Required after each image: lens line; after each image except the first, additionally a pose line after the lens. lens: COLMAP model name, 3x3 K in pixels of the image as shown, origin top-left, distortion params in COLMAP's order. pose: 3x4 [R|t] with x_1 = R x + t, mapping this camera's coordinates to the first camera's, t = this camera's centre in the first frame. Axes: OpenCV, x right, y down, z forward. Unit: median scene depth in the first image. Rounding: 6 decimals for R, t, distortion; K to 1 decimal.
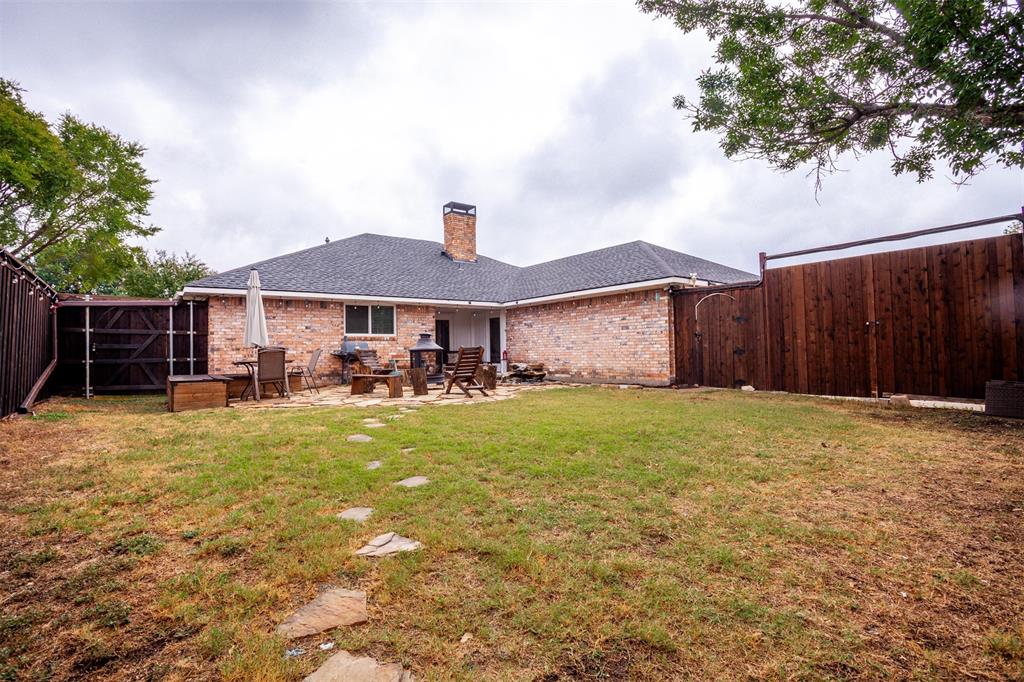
lens RADIAL K [[507.0, 0, 510.3], [0, 507.0, 337.5], [0, 0, 1]] dist [-0.020215, 0.000194]
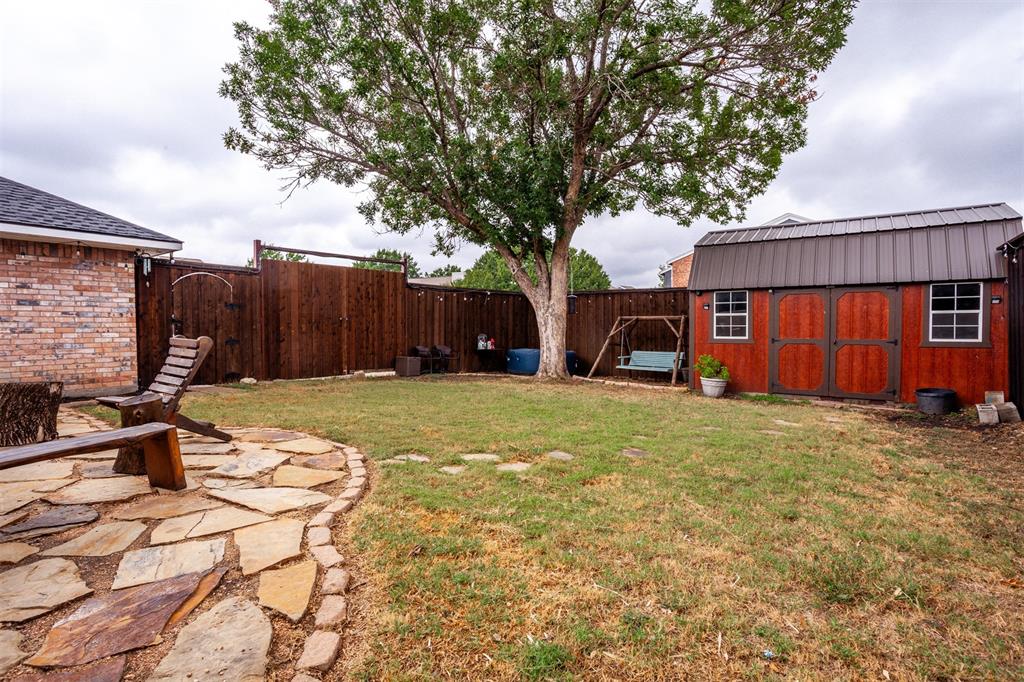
lens RADIAL K [[507.0, 0, 511.1], [0, 507.0, 333.8], [0, 0, 1]] dist [-0.020215, 0.000194]
pose [[-0.278921, 0.001548, 0.960313, -0.555716], [-0.023902, 0.999678, -0.008554, 0.009096], [-0.960017, -0.025340, -0.278794, 0.767738]]
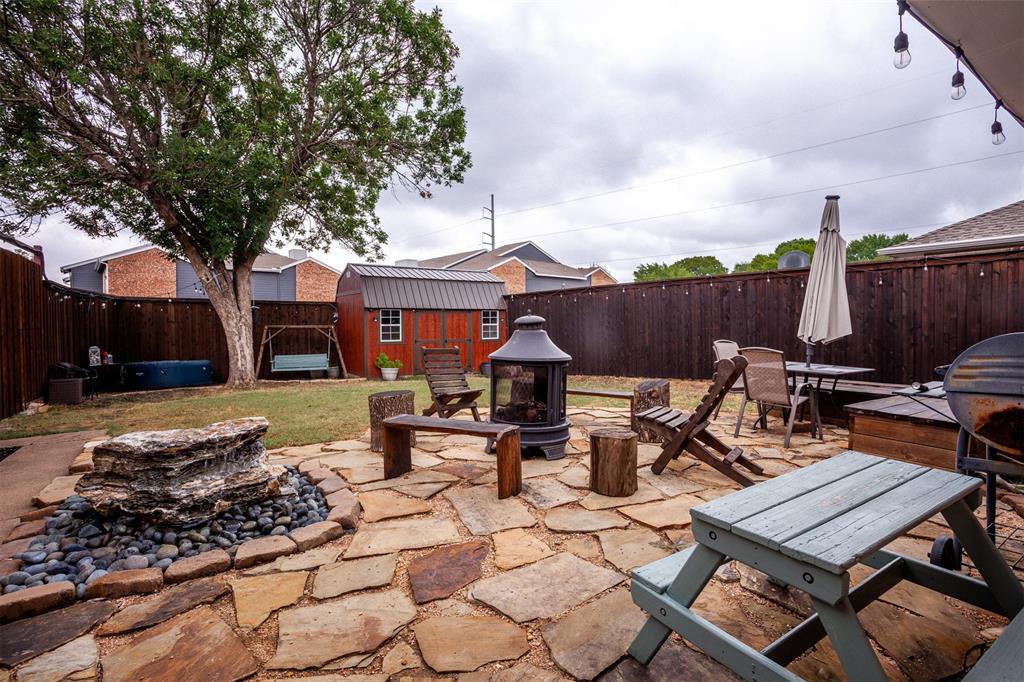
lens RADIAL K [[507.0, 0, 509.4], [0, 507.0, 338.5], [0, 0, 1]] dist [-0.020215, 0.000194]
pose [[-0.997875, 0.025328, 0.060027, -0.194541], [0.025032, 0.999670, -0.005685, 0.010204], [-0.060151, -0.004171, -0.998181, 1.511705]]
